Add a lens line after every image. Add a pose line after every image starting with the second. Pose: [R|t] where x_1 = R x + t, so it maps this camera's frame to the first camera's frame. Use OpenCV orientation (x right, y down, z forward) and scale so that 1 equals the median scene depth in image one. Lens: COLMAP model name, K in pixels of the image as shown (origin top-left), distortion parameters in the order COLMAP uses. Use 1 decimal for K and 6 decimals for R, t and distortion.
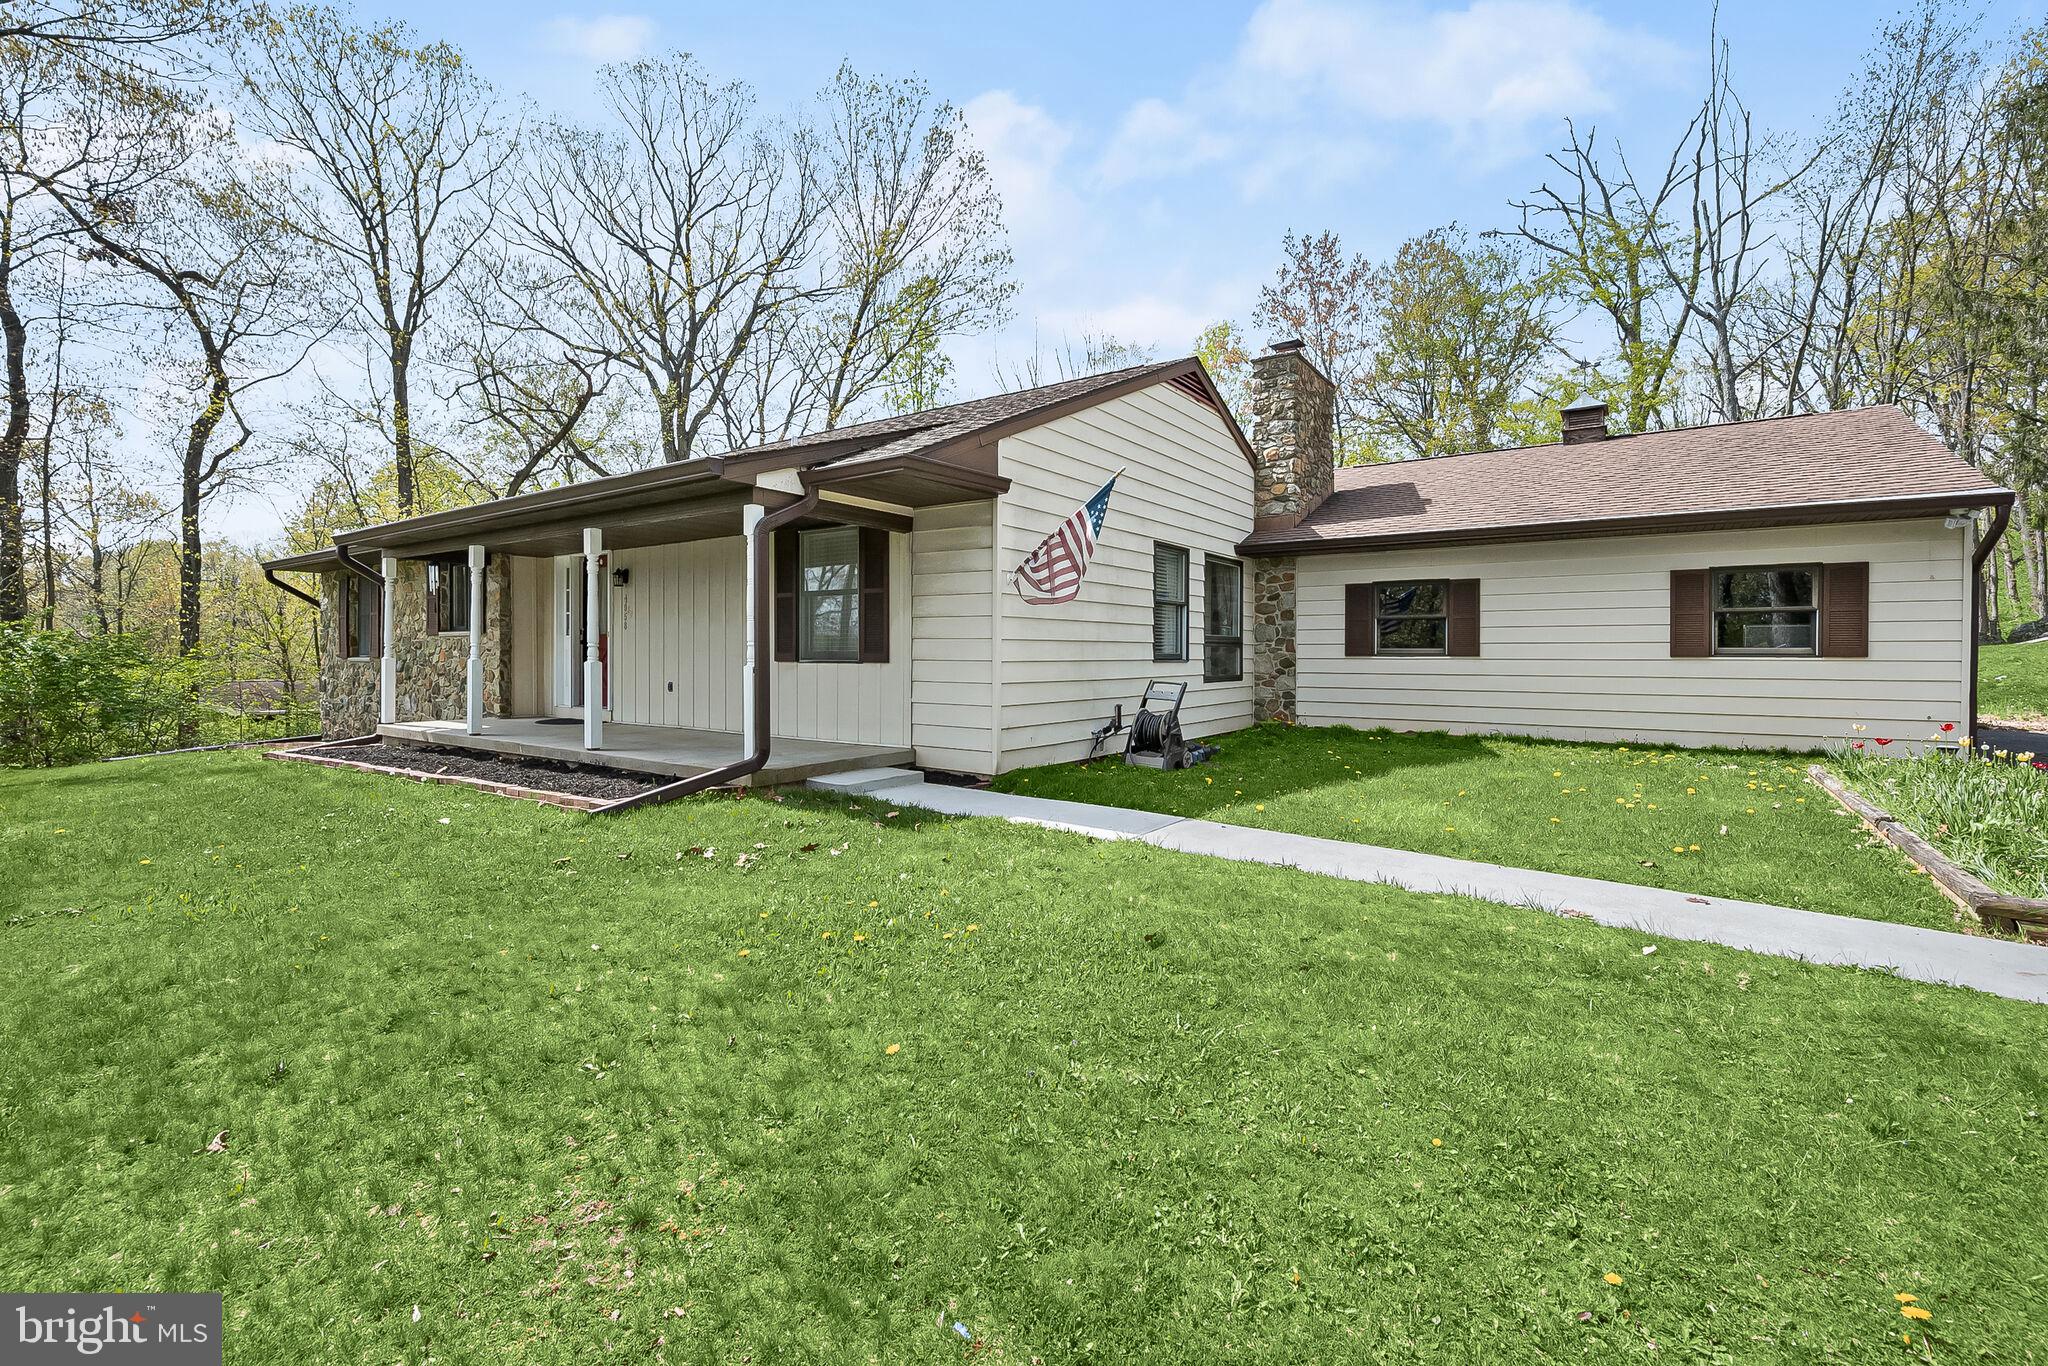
lens RADIAL K [[880.3, 0, 1022.9], [0, 880.3, 651.9], [0, 0, 1]] dist [0.019106, -0.000375]
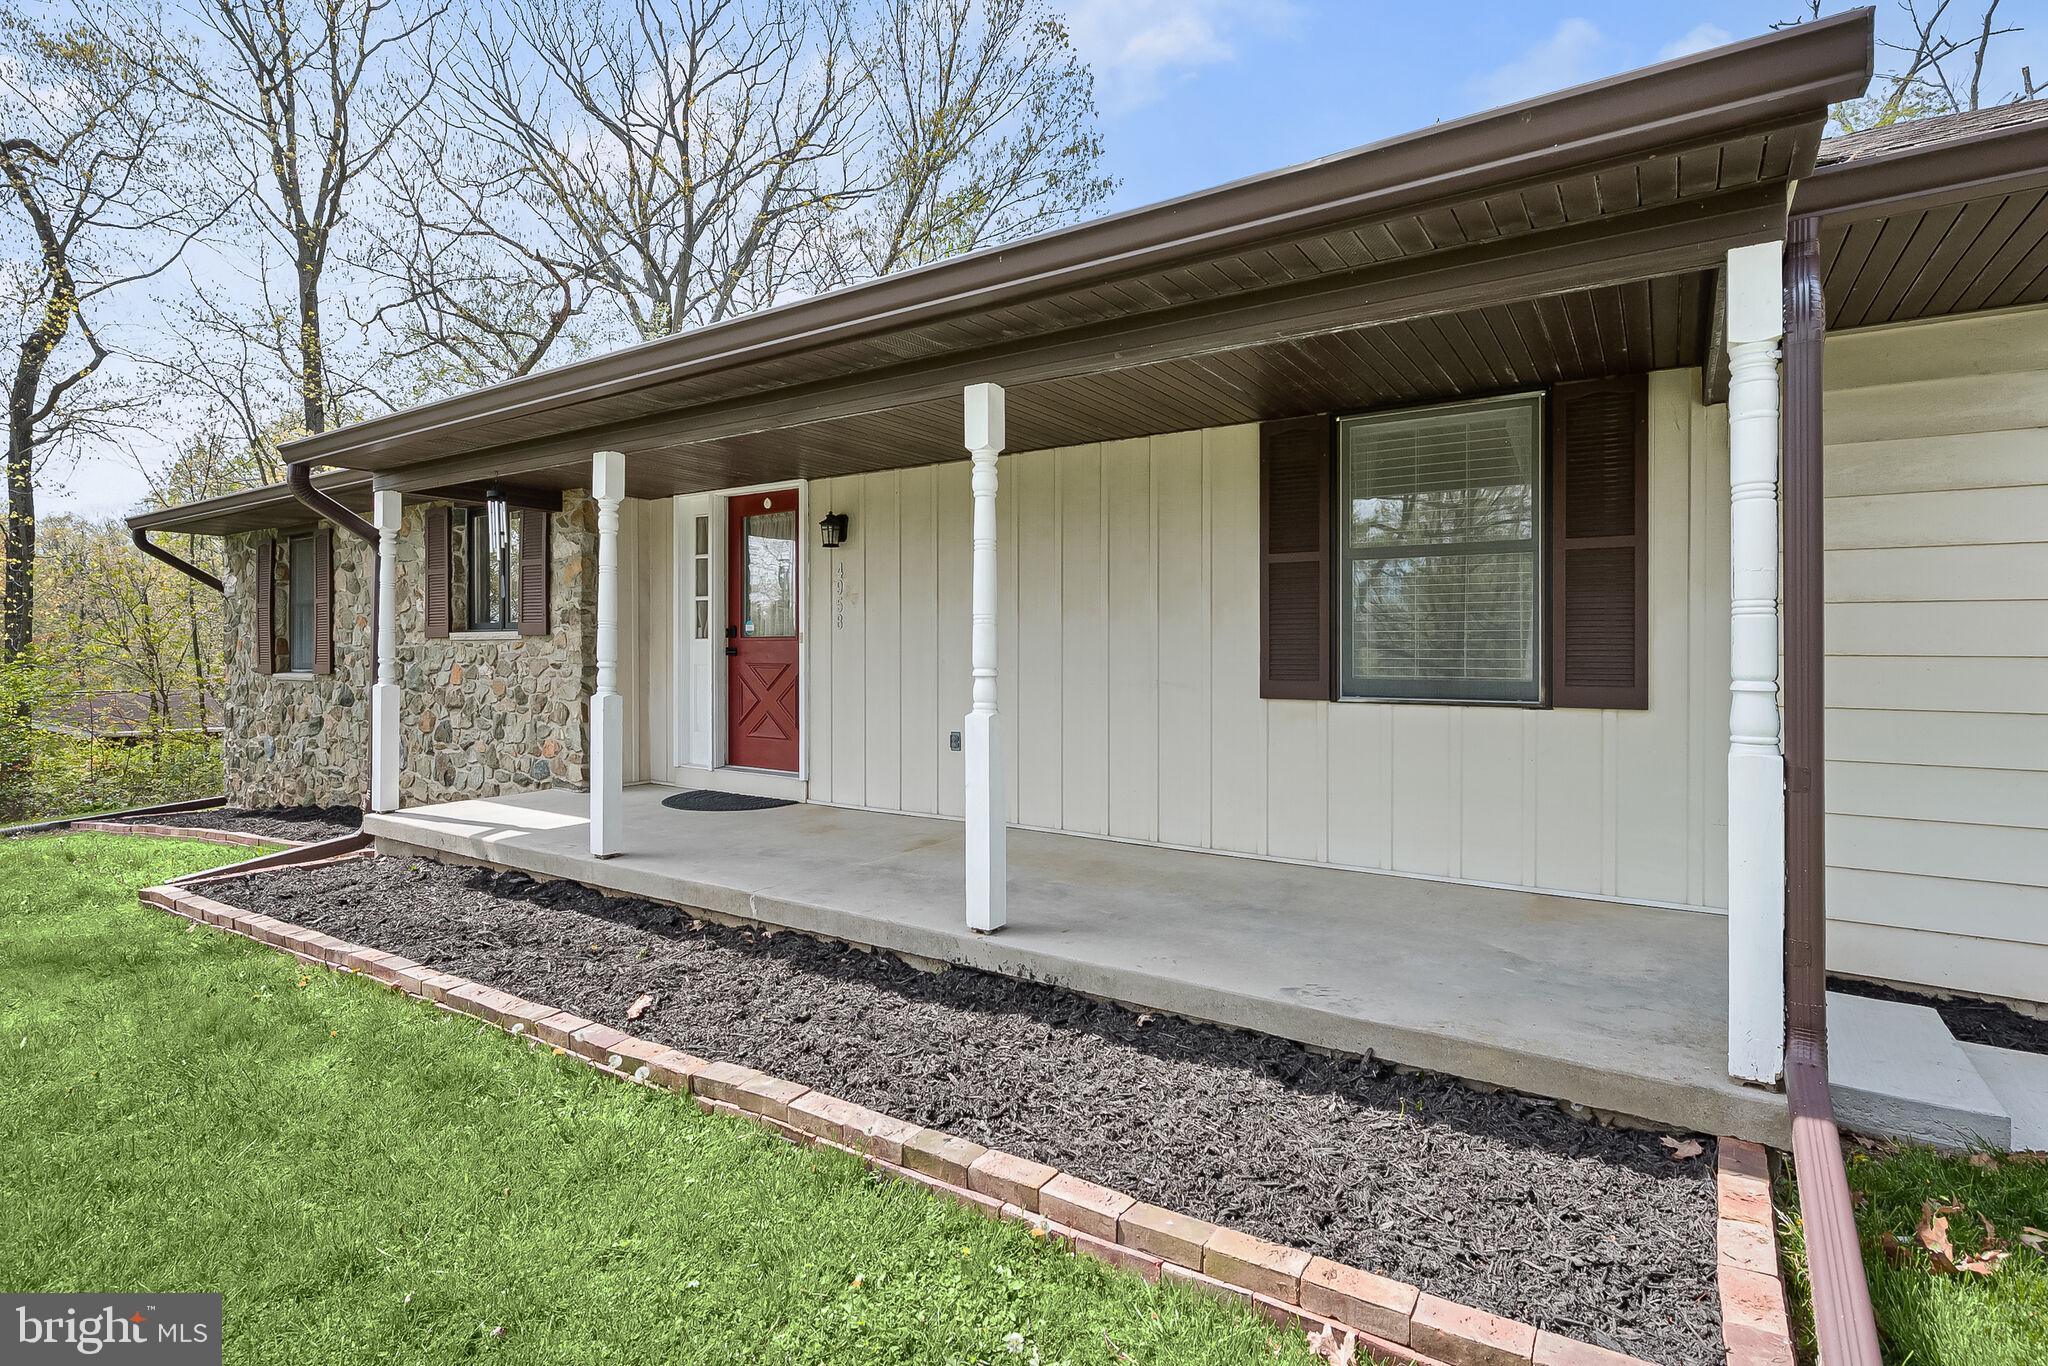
lens RADIAL K [[984.9, 0, 1027.0], [0, 984.9, 639.7], [0, 0, 1]] dist [0.016850, -0.001096]
pose [[0.999409, -0.003428, 0.034212, -0.135326], [0.003587, 0.999983, -0.004581, -0.005916], [-0.034196, 0.004701, 0.999404, 0.153646]]
